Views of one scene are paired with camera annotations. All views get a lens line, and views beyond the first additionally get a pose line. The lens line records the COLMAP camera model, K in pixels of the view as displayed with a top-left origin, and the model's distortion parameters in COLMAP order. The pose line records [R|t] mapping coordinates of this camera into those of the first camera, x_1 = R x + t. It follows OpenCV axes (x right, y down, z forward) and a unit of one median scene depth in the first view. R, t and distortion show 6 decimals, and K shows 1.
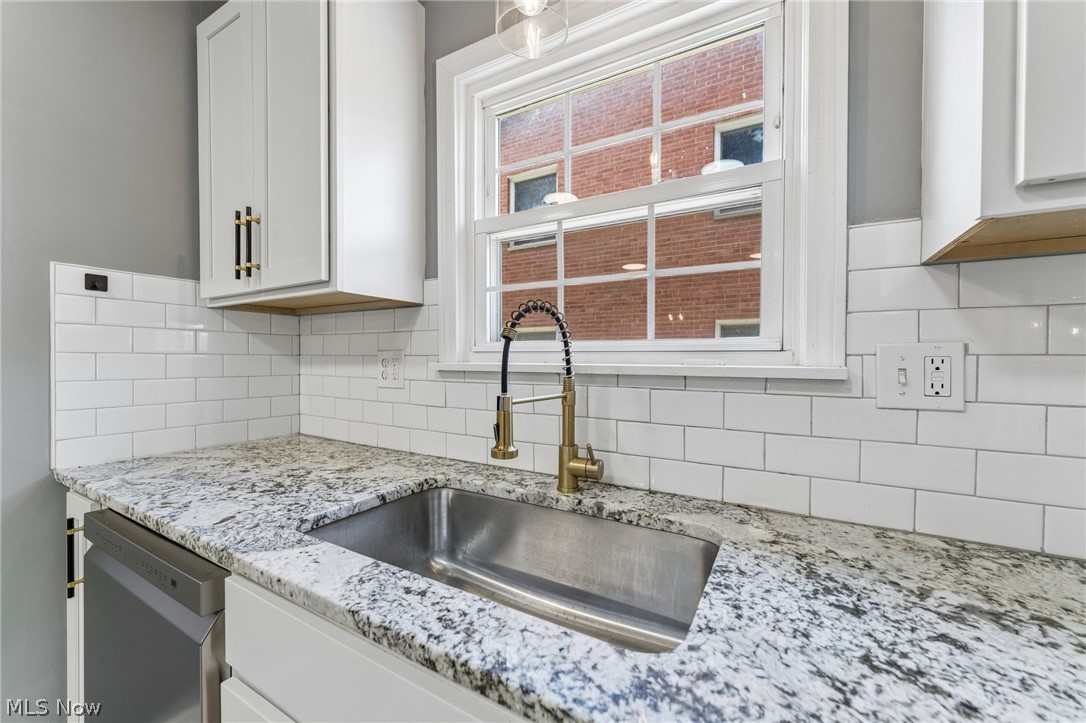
lens RADIAL K [[432.8, 0, 540.0], [0, 432.8, 365.0], [0, 0, 1]] dist [-0.003277, 0.000207]
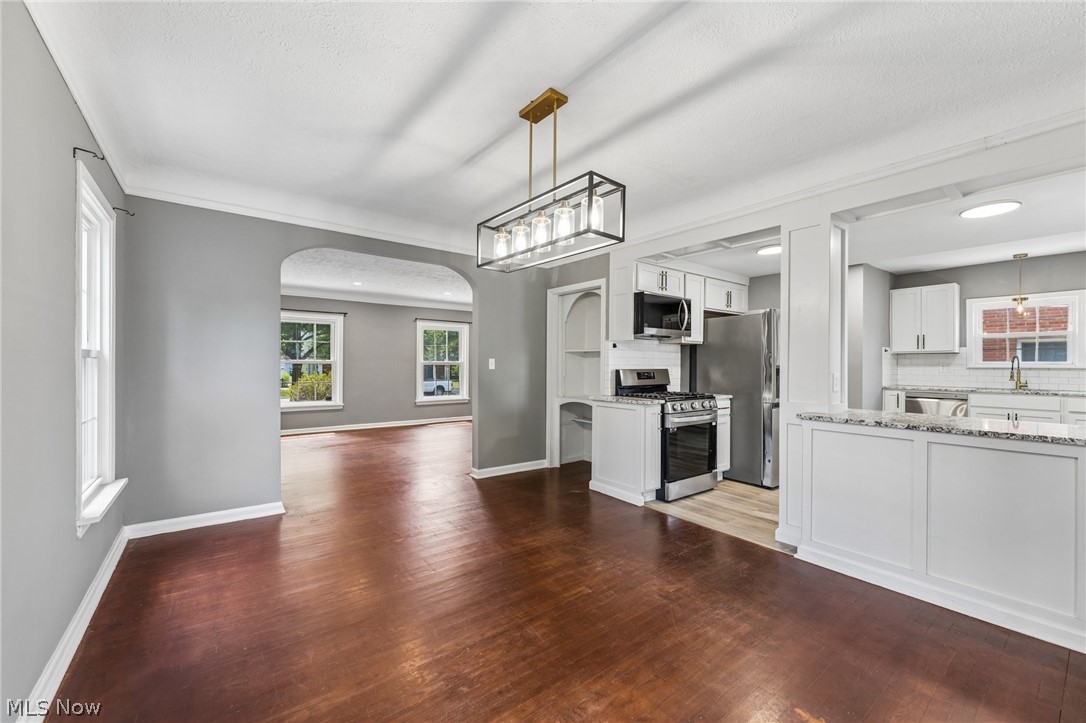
lens RADIAL K [[432.8, 0, 546.3], [0, 432.8, 361.2], [0, 0, 1]] dist [-0.003277, 0.000207]
pose [[0.926656, -0.002545, -0.375903, -3.216593], [-0.004677, 0.999822, -0.018300, 0.058307], [0.375882, 0.018716, 0.926478, -5.921847]]
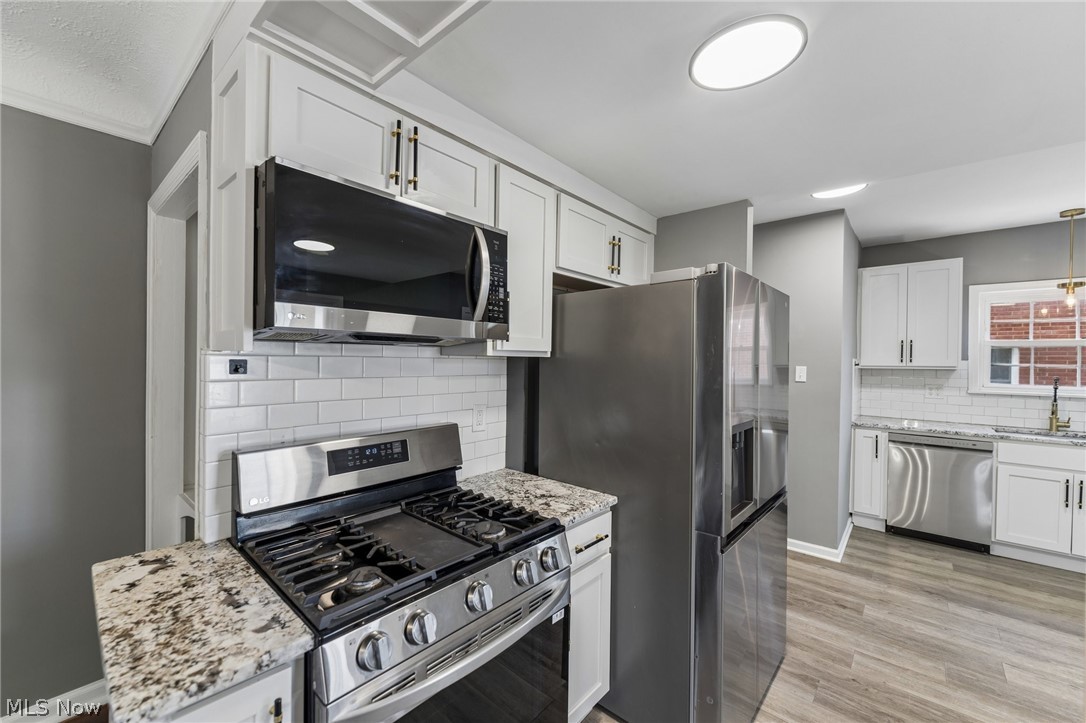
lens RADIAL K [[432.8, 0, 542.1], [0, 432.8, 360.9], [0, 0, 1]] dist [-0.003277, 0.000207]
pose [[0.983865, 0.006925, -0.178780, -3.110664], [-0.008923, 0.999906, -0.010377, -0.180483], [0.178691, 0.011804, 0.983834, -2.871710]]
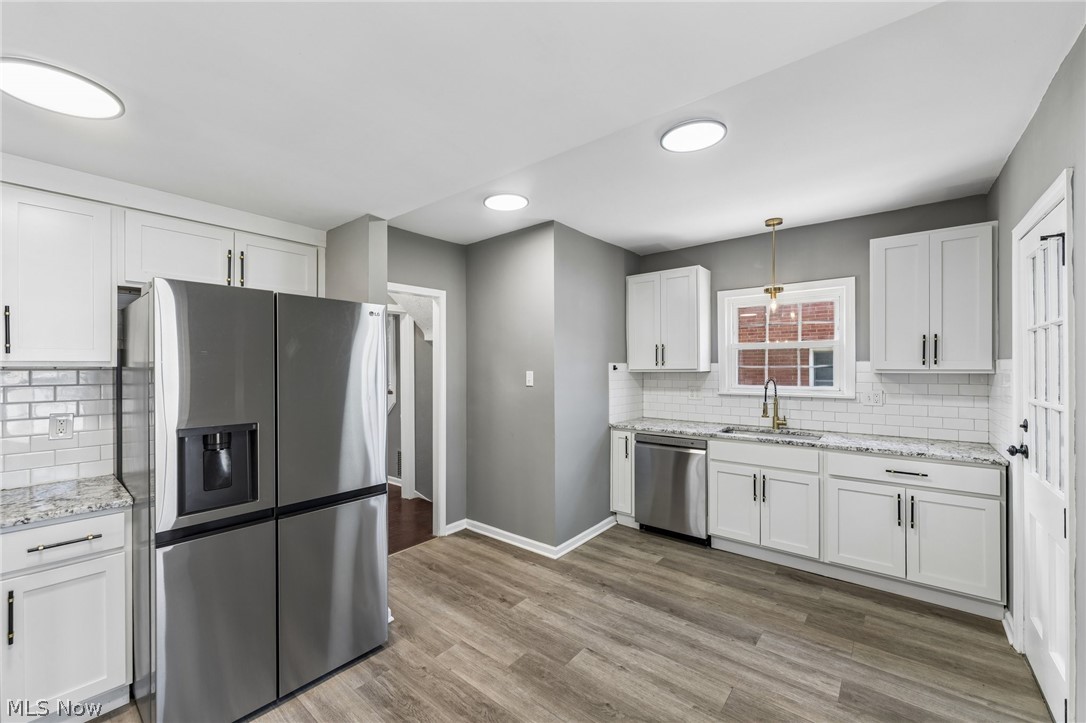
lens RADIAL K [[432.8, 0, 545.9], [0, 432.8, 364.7], [0, 0, 1]] dist [-0.003277, 0.000207]
pose [[0.988627, -0.009919, -0.150060, -1.202118], [0.006698, 0.999737, -0.021955, -0.165743], [0.150239, 0.020700, 0.988433, -2.662042]]
